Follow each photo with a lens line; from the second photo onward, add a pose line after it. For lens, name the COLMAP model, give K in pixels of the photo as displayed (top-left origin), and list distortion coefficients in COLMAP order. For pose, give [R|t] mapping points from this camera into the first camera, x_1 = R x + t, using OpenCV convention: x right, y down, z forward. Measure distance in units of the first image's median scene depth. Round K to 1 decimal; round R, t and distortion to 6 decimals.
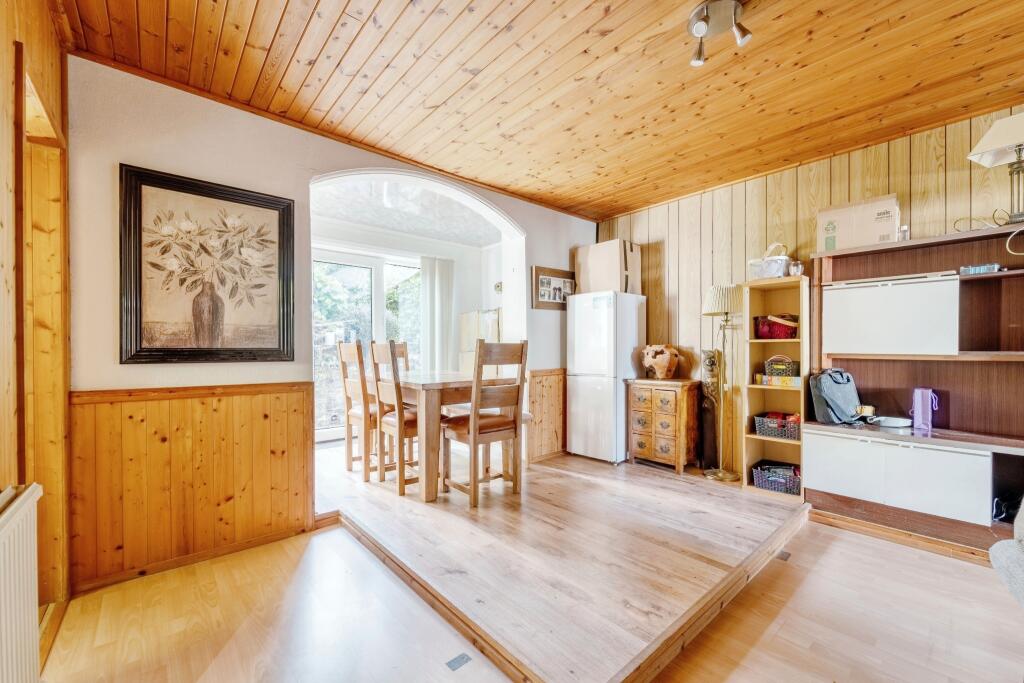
lens RADIAL K [[412.2, 0, 514.7], [0, 412.2, 348.5], [0, 0, 1]] dist [-0.001256, -0.000021]
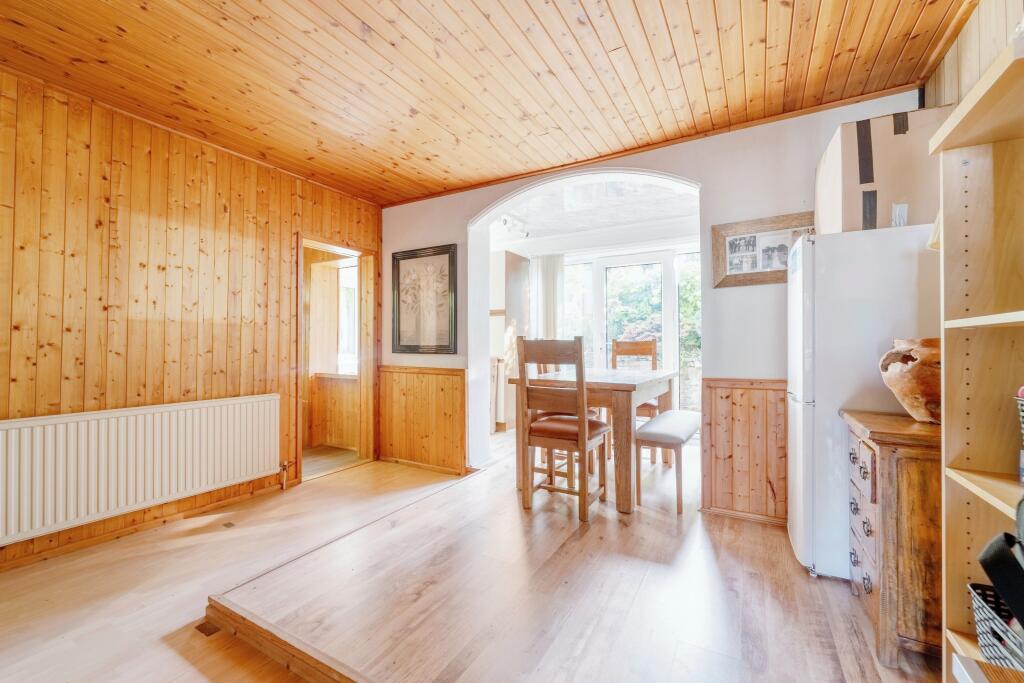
lens RADIAL K [[412.2, 0, 518.1], [0, 412.2, 340.2], [0, 0, 1]] dist [-0.001256, -0.000021]
pose [[0.333114, -0.009706, -0.942837, 0.927627], [-0.001680, 0.999939, -0.010887, -0.003594], [0.942885, 0.005210, 0.333077, 0.745106]]
